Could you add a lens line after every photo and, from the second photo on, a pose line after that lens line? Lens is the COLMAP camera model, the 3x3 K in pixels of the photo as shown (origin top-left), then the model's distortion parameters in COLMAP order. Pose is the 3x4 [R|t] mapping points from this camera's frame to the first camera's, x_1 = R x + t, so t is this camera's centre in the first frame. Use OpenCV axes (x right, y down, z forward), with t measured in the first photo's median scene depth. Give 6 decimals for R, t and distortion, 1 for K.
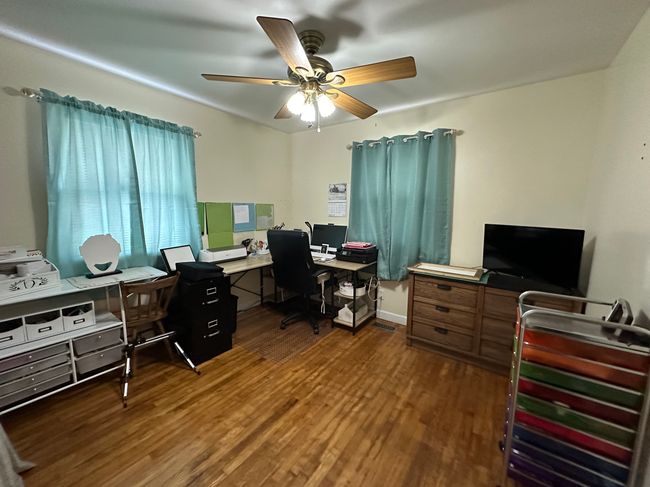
lens RADIAL K [[259.3, 0, 325.0], [0, 259.3, 242.1], [0, 0, 1]] dist [0.001331, -0.000783]
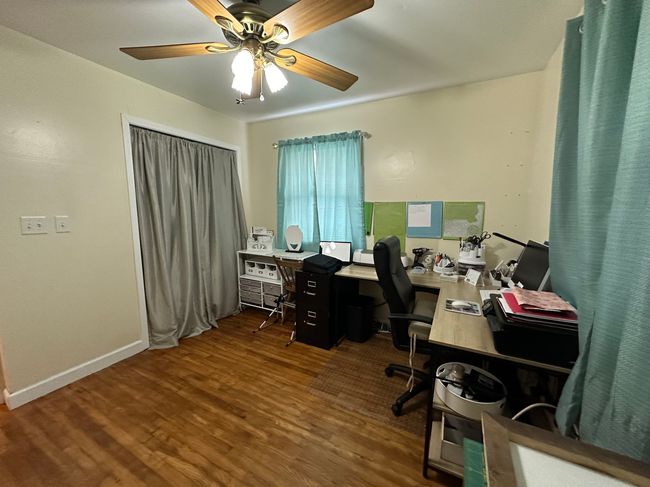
lens RADIAL K [[259.3, 0, 324.4], [0, 259.3, 241.7], [0, 0, 1]] dist [0.001331, -0.000783]
pose [[0.143908, 0.118148, -0.982513, 0.627112], [-0.136236, 0.985759, 0.098584, -0.100399], [0.980169, 0.119666, 0.157954, 0.888186]]
